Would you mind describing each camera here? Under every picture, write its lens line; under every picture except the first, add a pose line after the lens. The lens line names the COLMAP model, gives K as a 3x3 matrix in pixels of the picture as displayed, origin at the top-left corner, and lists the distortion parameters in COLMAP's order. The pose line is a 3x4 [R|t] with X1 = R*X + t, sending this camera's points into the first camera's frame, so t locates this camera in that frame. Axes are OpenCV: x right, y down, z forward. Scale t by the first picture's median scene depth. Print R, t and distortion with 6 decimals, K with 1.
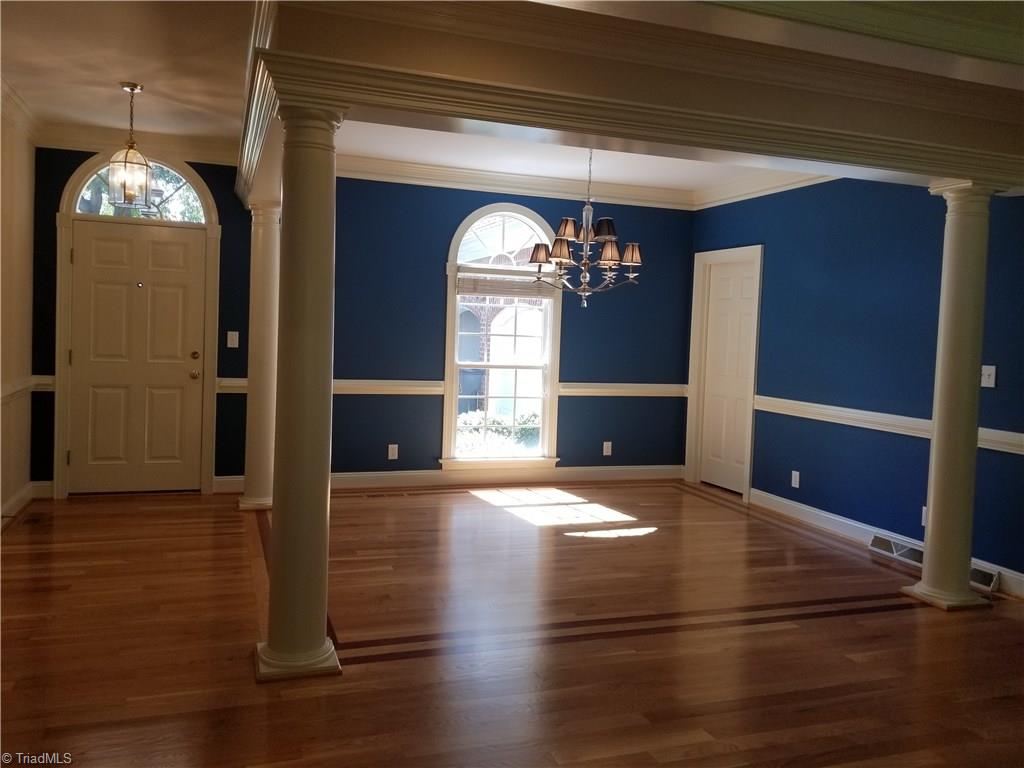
lens RADIAL K [[800.2, 0, 500.6], [0, 800.2, 362.2], [0, 0, 1]] dist [0.107709, -0.175508]
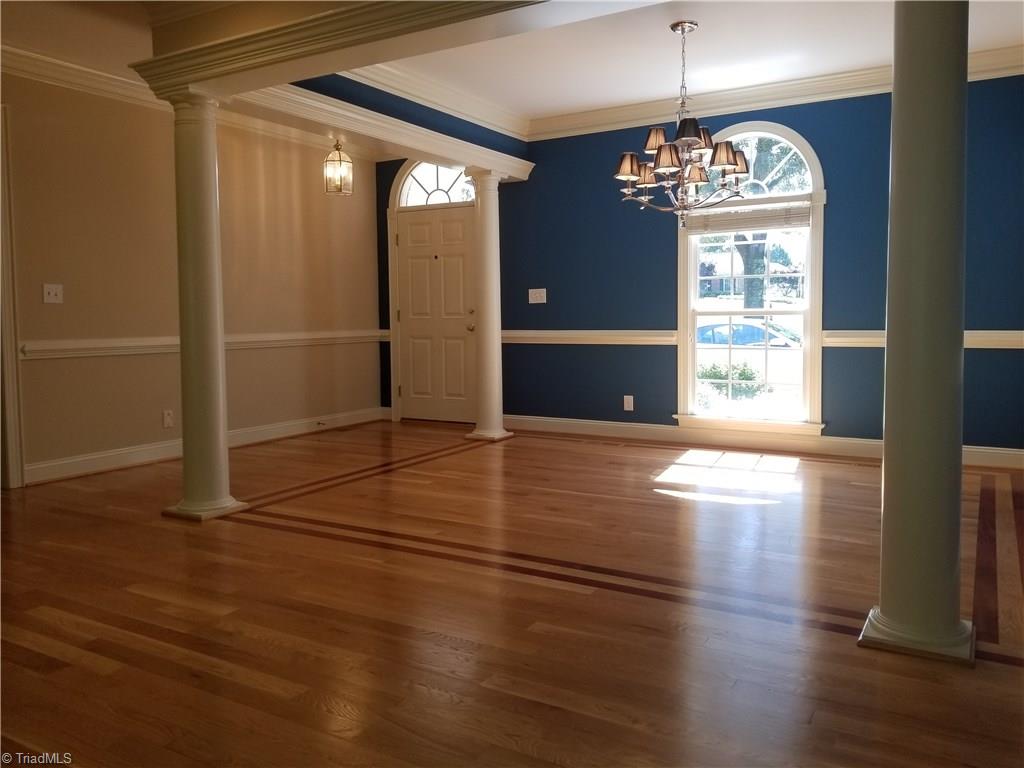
lens RADIAL K [[800.2, 0, 500.6], [0, 800.2, 362.2], [0, 0, 1]] dist [0.107709, -0.175508]
pose [[0.638867, 0.002851, -0.769312, 0.571637], [0.001638, 0.999986, 0.005066, 0.061502], [0.769315, -0.004496, 0.638854, 0.274093]]
